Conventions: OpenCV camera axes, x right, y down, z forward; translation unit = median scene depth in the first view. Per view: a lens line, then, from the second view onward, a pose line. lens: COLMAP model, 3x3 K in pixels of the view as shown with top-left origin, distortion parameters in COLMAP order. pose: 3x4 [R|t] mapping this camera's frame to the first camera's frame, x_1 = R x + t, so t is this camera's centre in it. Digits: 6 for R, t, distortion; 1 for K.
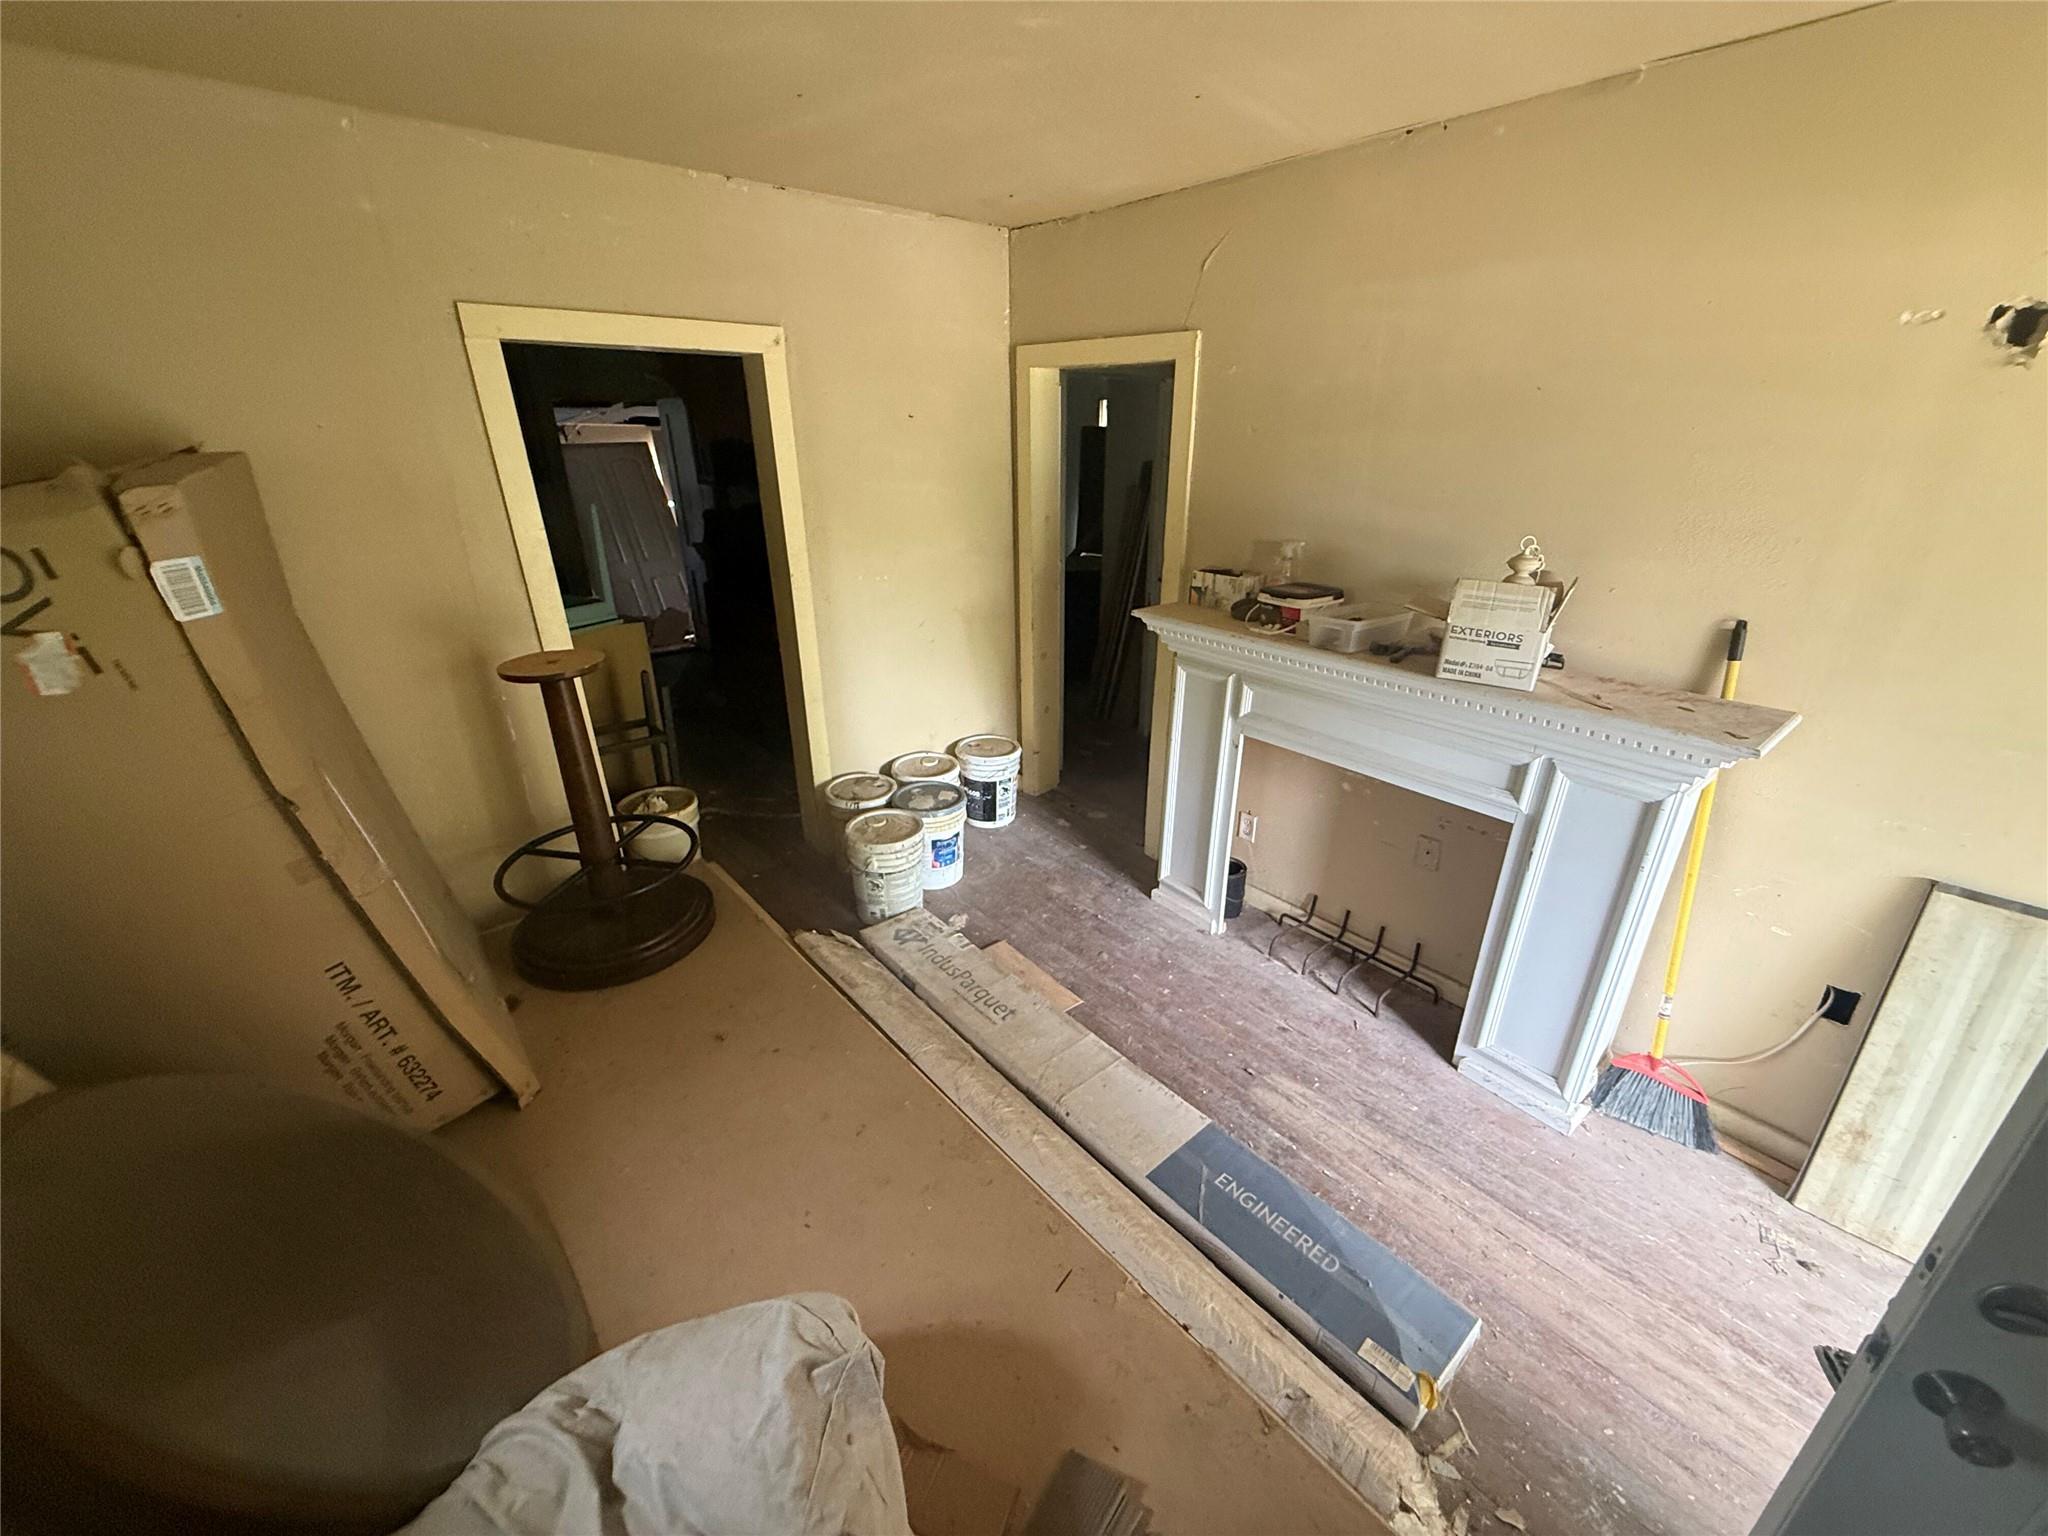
lens RADIAL K [[811.3, 0, 1020.4], [0, 811.3, 768.8], [0, 0, 1]] dist [-0.001845, -0.000047]
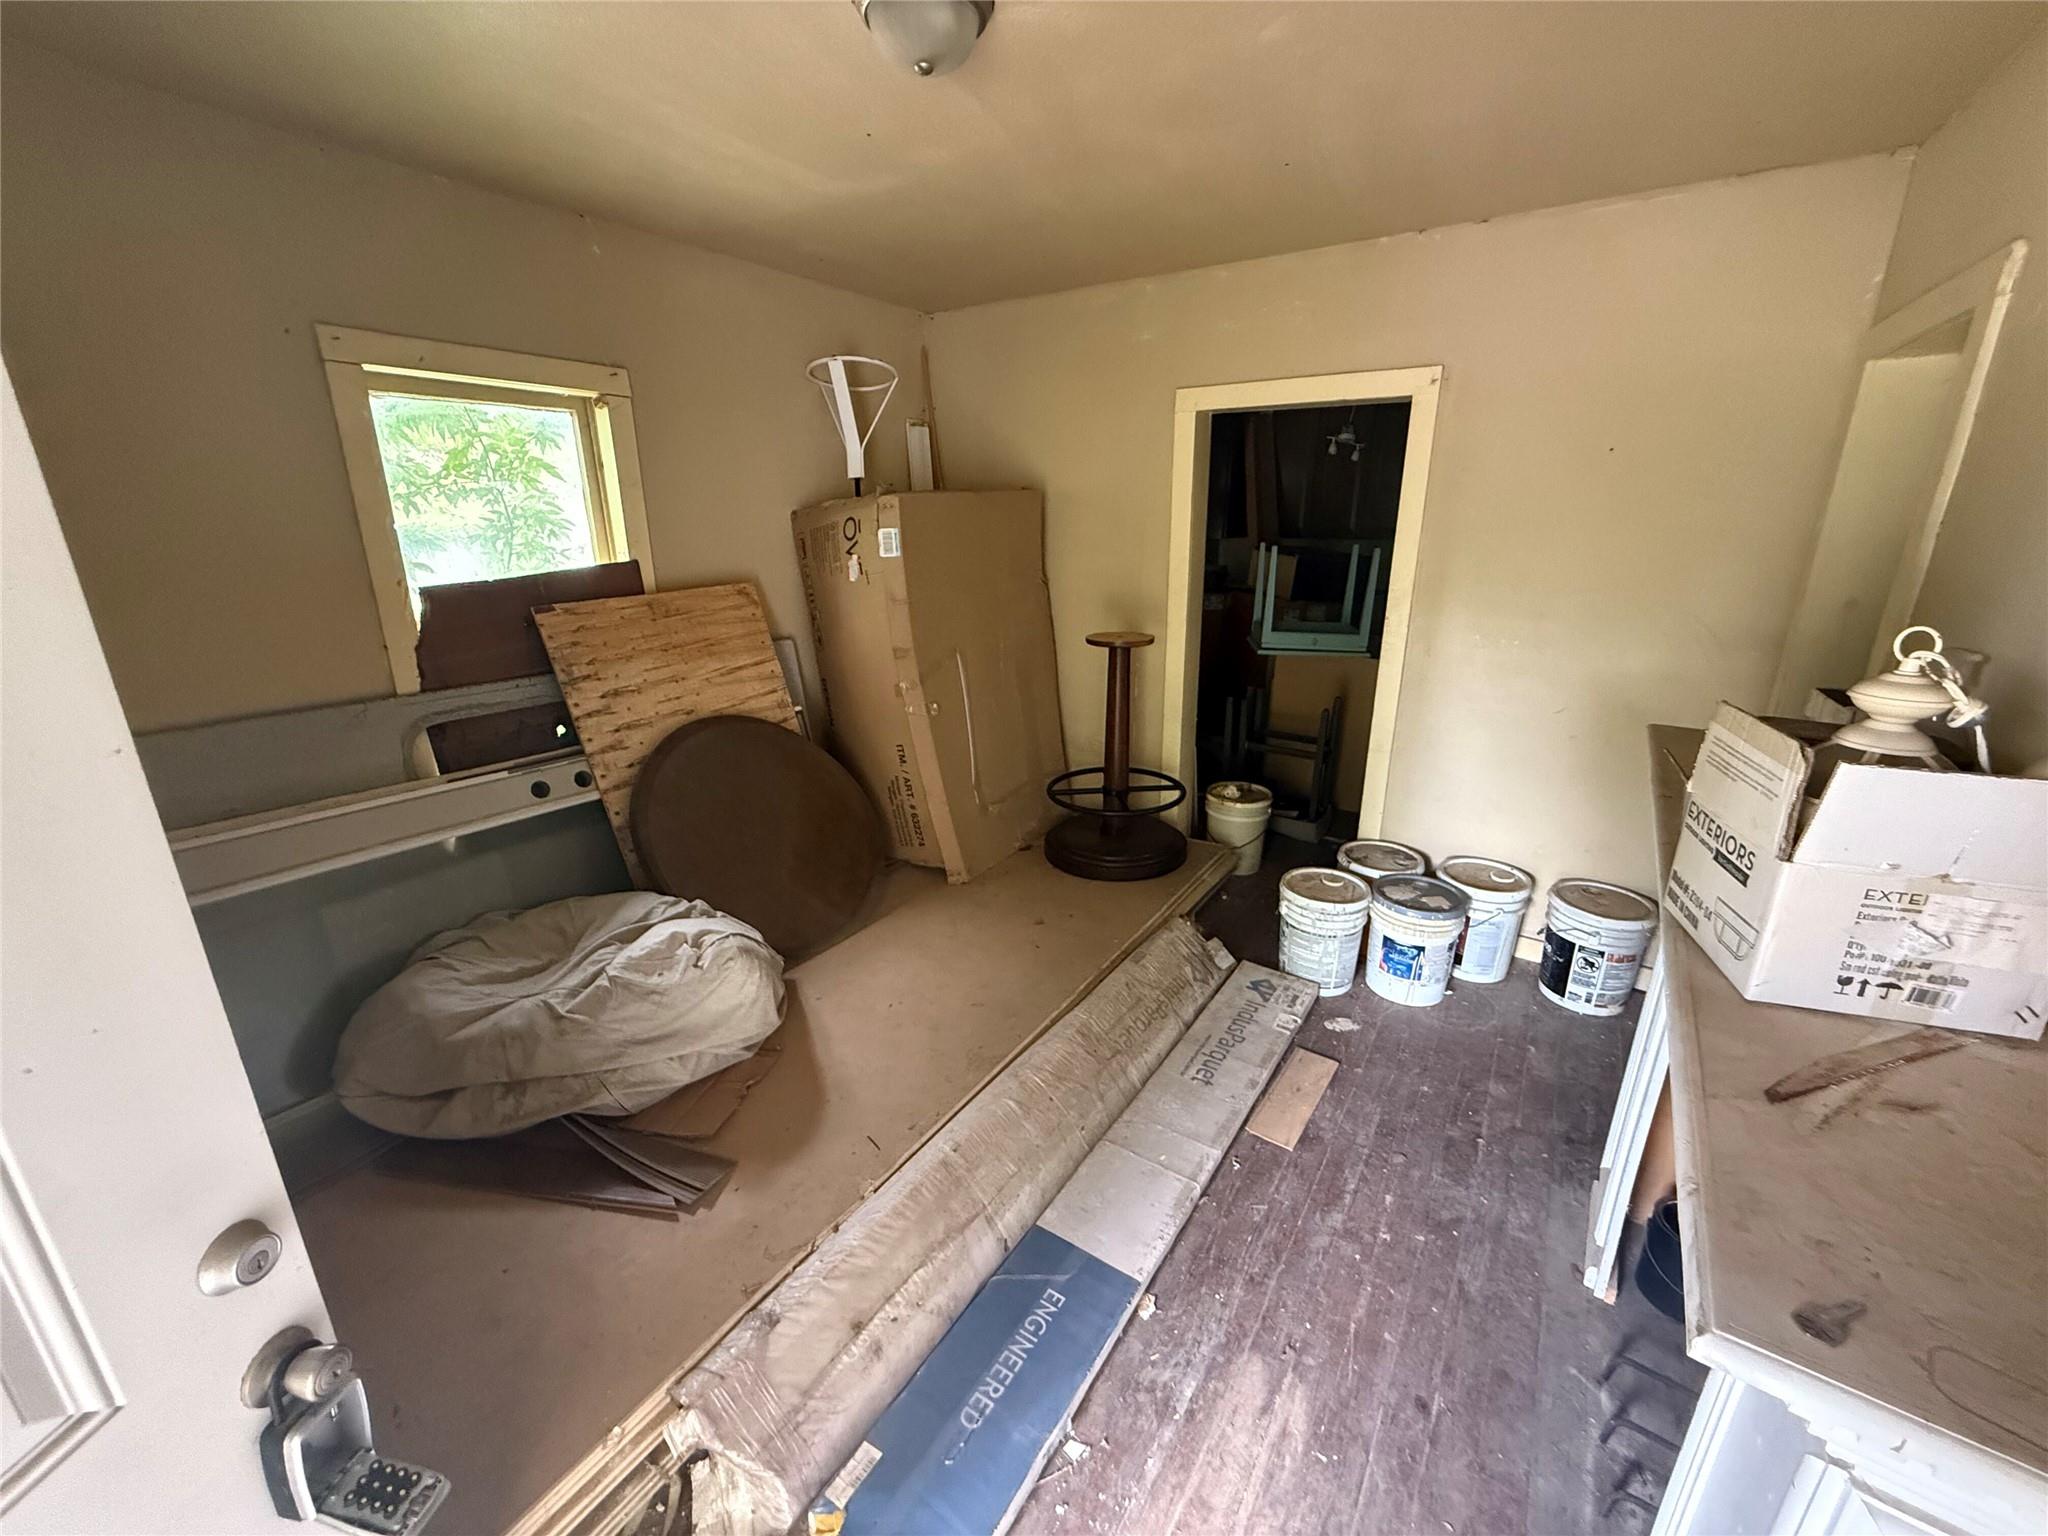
lens RADIAL K [[811.3, 0, 1020.4], [0, 811.3, 768.8], [0, 0, 1]] dist [-0.001845, -0.000047]
pose [[0.265783, 0.290577, -0.919198, 0.713511], [-0.373341, 0.910113, 0.179754, -0.111238], [0.888806, 0.295398, 0.350377, 0.422064]]
